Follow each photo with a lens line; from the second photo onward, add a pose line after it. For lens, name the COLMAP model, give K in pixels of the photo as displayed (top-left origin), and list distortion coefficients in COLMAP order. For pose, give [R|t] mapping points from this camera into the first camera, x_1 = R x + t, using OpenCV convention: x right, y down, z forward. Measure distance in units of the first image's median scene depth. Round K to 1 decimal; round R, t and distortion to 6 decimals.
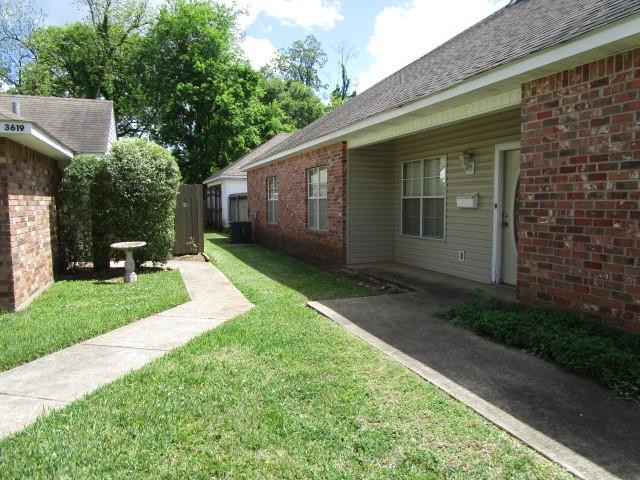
lens RADIAL K [[459.4, 0, 307.8], [0, 459.4, 248.7], [0, 0, 1]] dist [-0.001377, -0.002353]
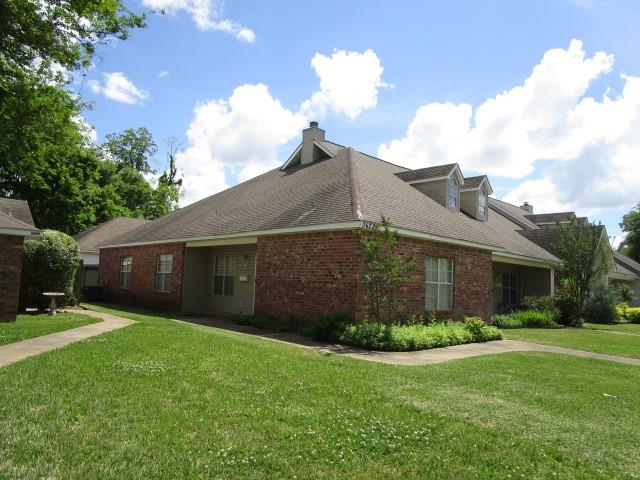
lens RADIAL K [[459.4, 0, 307.8], [0, 459.4, 248.7], [0, 0, 1]] dist [-0.001377, -0.002353]
pose [[0.923098, 0.072241, 0.377718, -0.040646], [-0.008801, 0.985909, -0.167053, 0.024211], [-0.384464, 0.150882, 0.910726, -0.224460]]
